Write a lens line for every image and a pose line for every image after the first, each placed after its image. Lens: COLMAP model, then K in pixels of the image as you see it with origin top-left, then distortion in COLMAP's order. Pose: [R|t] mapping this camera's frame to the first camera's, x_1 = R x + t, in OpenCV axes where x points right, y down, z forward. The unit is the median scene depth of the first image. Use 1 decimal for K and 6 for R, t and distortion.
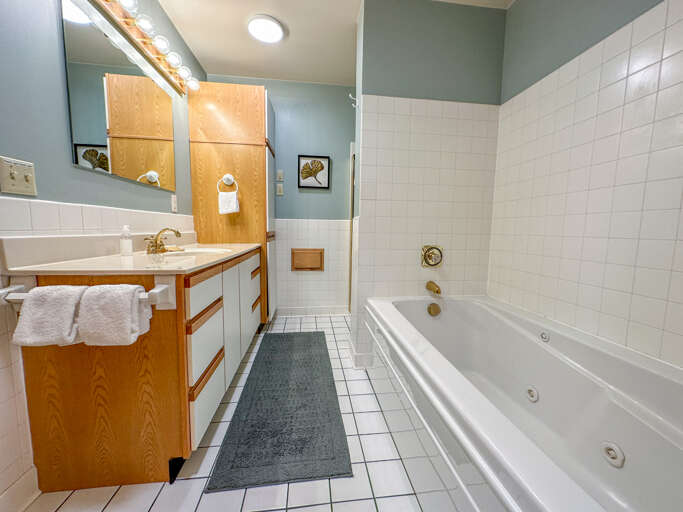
lens RADIAL K [[276.7, 0, 343.0], [0, 276.7, 255.9], [0, 0, 1]] dist [-0.002234, 0.000624]
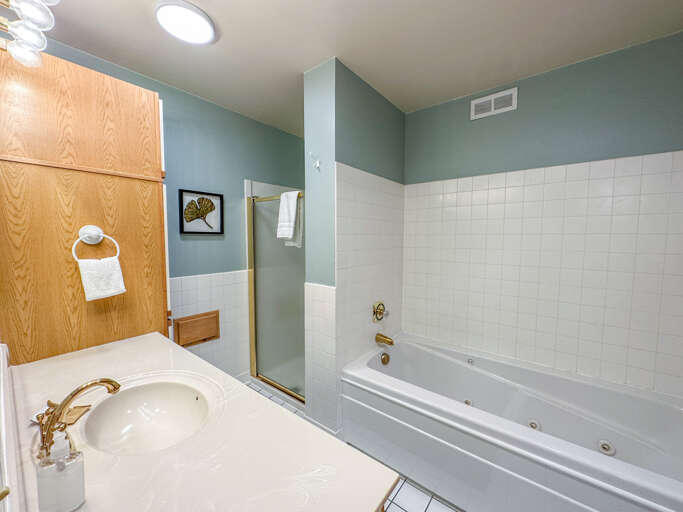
lens RADIAL K [[276.7, 0, 344.1], [0, 276.7, 254.4], [0, 0, 1]] dist [-0.002234, 0.000624]
pose [[0.706069, -0.057987, 0.705765, -0.446641], [0.075492, 0.997126, 0.006402, -0.199259], [-0.704107, 0.048760, 0.708417, 0.238163]]
